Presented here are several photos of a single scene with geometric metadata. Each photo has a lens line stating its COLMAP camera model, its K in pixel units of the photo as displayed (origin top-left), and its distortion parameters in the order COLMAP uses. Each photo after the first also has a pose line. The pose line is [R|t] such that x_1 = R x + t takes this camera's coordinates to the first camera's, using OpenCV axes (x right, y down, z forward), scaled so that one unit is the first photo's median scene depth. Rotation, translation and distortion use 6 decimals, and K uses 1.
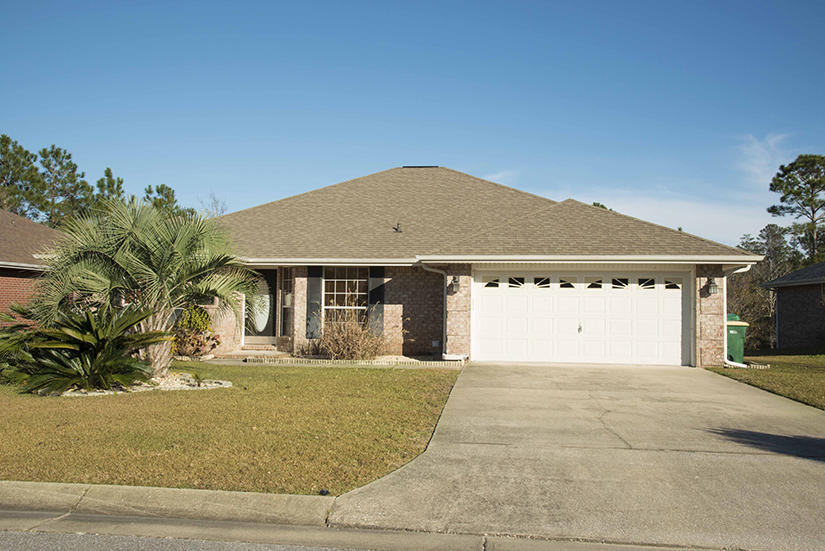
lens RADIAL K [[731.5, 0, 411.3], [0, 731.5, 276.1], [0, 0, 1]] dist [0.012768, 0.020741]
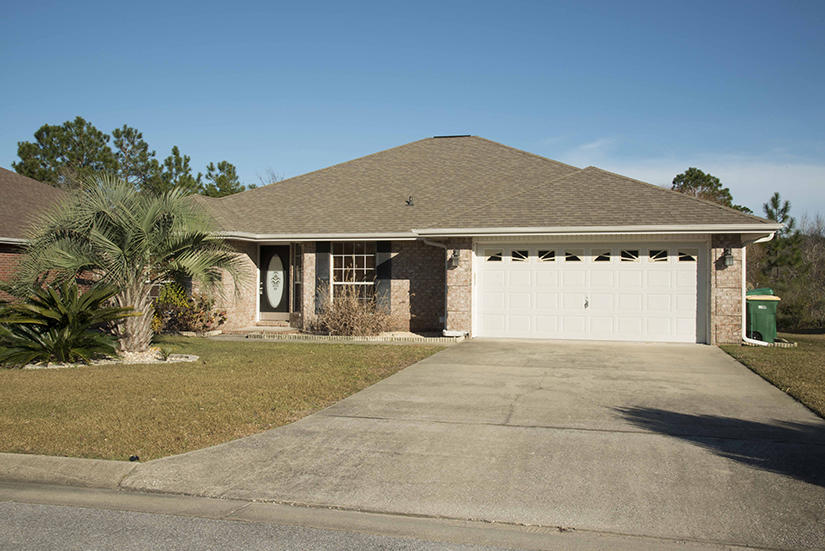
lens RADIAL K [[762.6, 0, 413.3], [0, 762.6, 273.7], [0, 0, 1]] dist [0.034199, 0.000000]
pose [[0.991091, -0.007685, -0.132965, 0.138900], [0.011721, 0.999493, 0.029597, 0.000865], [0.132670, -0.030892, 0.990679, -0.009428]]
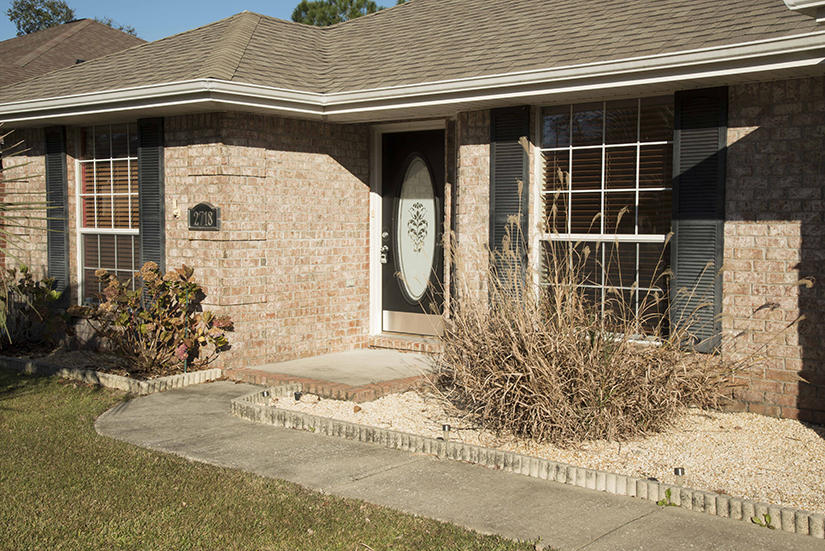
lens RADIAL K [[961.7, 0, 412.9], [0, 961.7, 273.1], [0, 0, 1]] dist [0.124320, 0.000000]
pose [[0.831165, 0.021338, -0.555616, 0.074115], [0.029749, 0.996125, 0.082759, 0.024764], [0.555229, -0.085316, 0.827310, 0.684702]]
